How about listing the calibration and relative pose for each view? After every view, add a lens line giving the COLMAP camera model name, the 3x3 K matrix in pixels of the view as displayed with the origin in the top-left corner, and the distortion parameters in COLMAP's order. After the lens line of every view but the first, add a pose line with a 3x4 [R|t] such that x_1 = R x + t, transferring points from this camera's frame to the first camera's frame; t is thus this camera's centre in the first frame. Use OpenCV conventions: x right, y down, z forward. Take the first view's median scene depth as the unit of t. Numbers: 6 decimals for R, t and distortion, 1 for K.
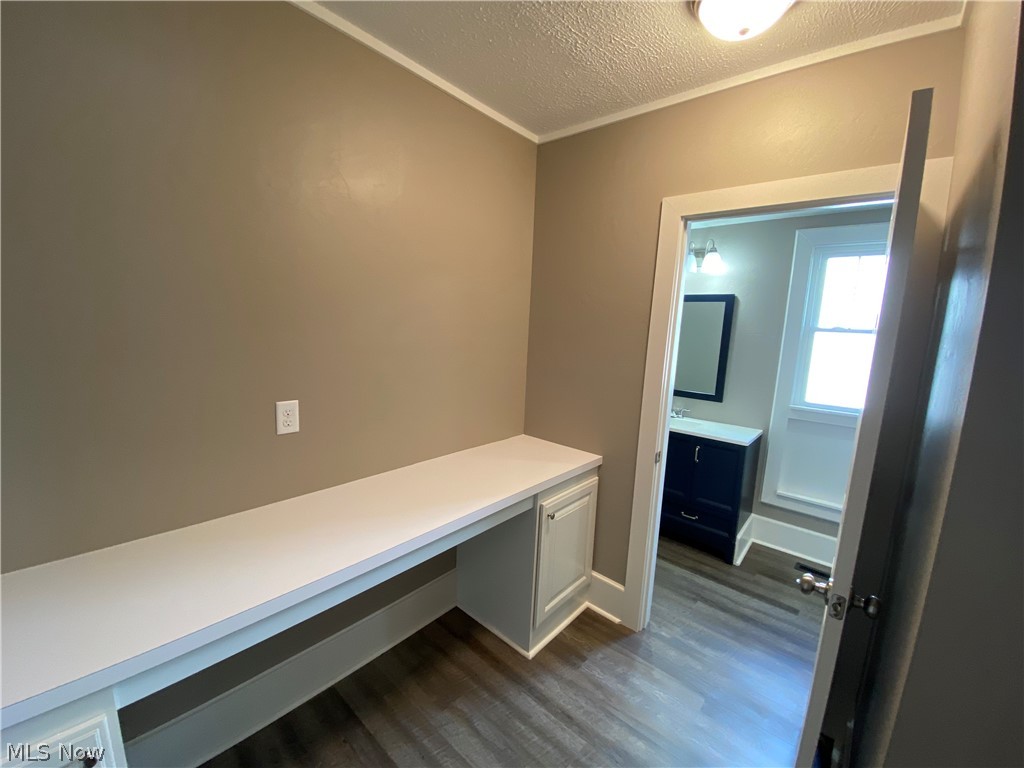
lens RADIAL K [[417.8, 0, 510.8], [0, 417.8, 378.0], [0, 0, 1]] dist [0.003111, -0.004596]
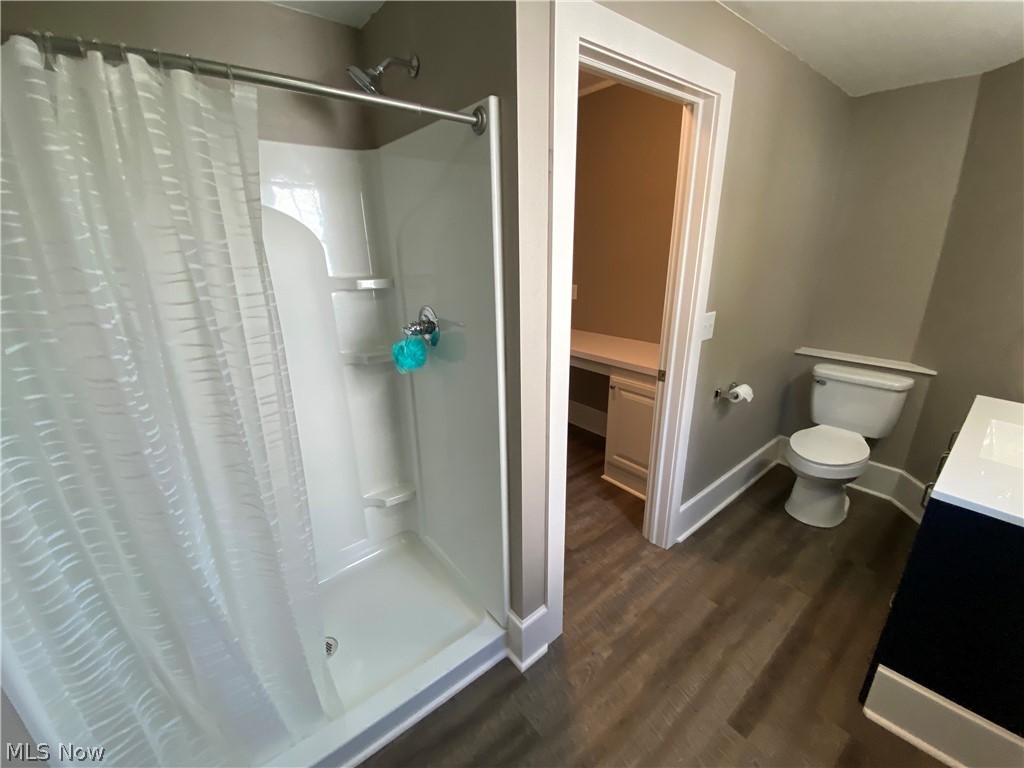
lens RADIAL K [[417.8, 0, 514.6], [0, 417.8, 385.3], [0, 0, 1]] dist [0.003111, -0.004596]
pose [[-0.170144, 0.270940, -0.947440, 1.376120], [-0.123624, 0.947994, 0.293299, -0.035702], [0.977634, 0.167029, -0.127800, 0.811102]]
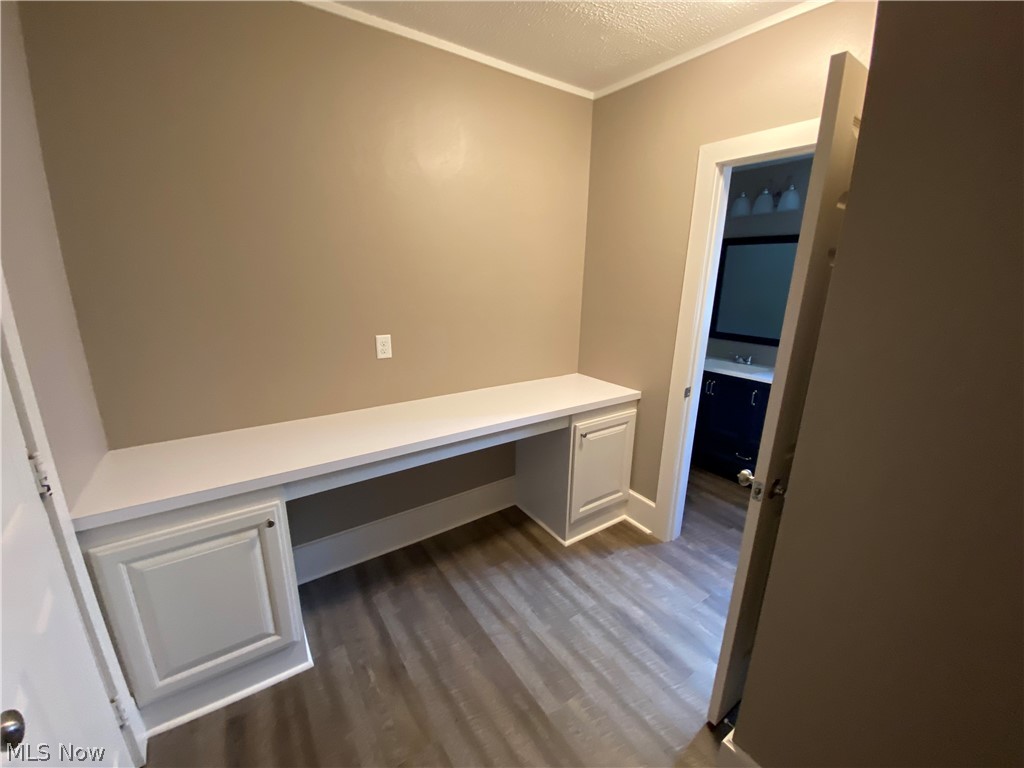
lens RADIAL K [[417.8, 0, 517.7], [0, 417.8, 381.3], [0, 0, 1]] dist [0.003111, -0.004596]
pose [[0.969528, 0.036678, -0.242218, 0.186216], [-0.008636, 0.993231, 0.115835, 0.036791], [0.244827, -0.110213, 0.963282, -0.181073]]
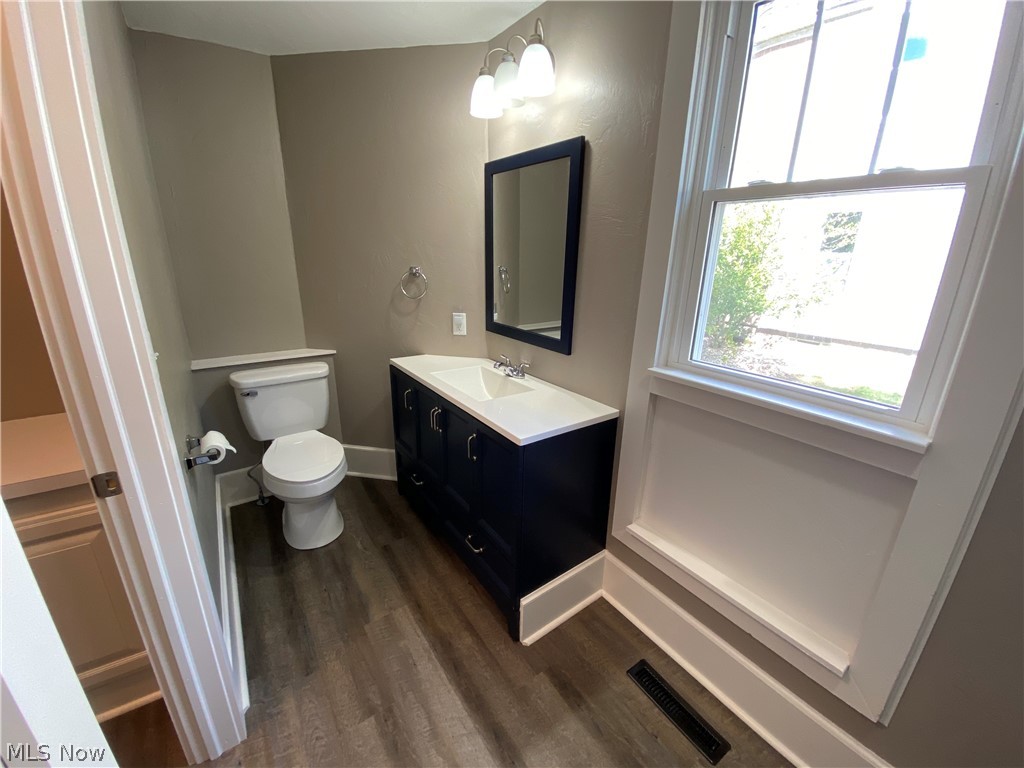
lens RADIAL K [[417.8, 0, 513.0], [0, 417.8, 383.5], [0, 0, 1]] dist [0.003111, -0.004596]
pose [[0.970379, 0.048211, -0.236730, 0.899800], [-0.007229, 0.985242, 0.171016, 0.002526], [0.241481, -0.164239, 0.956406, 0.715086]]
